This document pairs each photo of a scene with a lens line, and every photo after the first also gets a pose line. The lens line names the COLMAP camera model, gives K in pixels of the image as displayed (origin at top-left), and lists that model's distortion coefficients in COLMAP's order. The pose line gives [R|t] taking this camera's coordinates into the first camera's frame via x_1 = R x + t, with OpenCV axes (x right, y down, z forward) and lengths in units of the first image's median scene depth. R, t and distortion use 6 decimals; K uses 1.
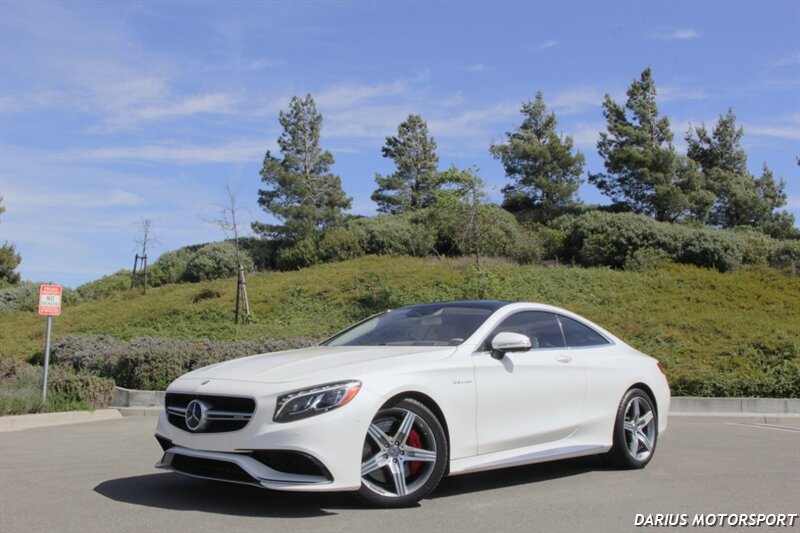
lens RADIAL K [[1216.2, 0, 345.9], [0, 1216.2, 232.2], [0, 0, 1]] dist [-0.031665, 0.557782]
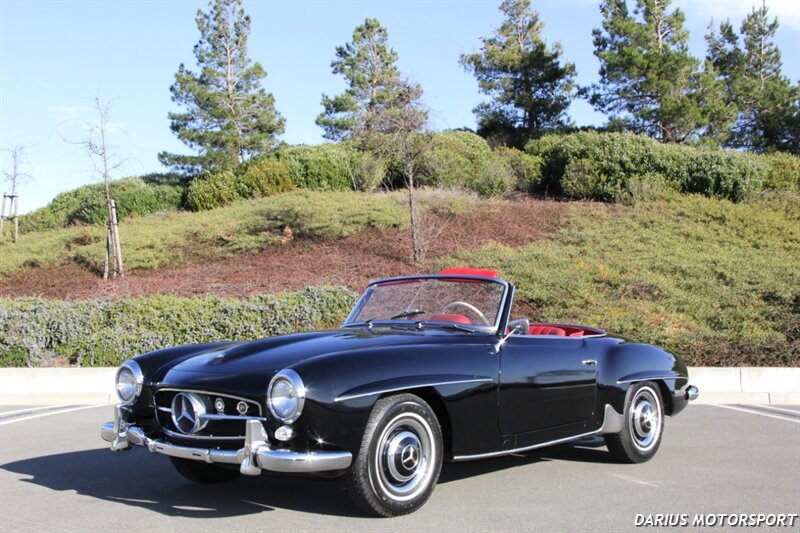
lens RADIAL K [[1169.5, 0, 397.3], [0, 1169.5, 301.9], [0, 0, 1]] dist [-0.000135, 0.542413]
pose [[0.999660, -0.012228, -0.023035, 0.096737], [0.014328, 0.995533, 0.093319, 0.020466], [0.021791, -0.093617, 0.995370, 0.215440]]
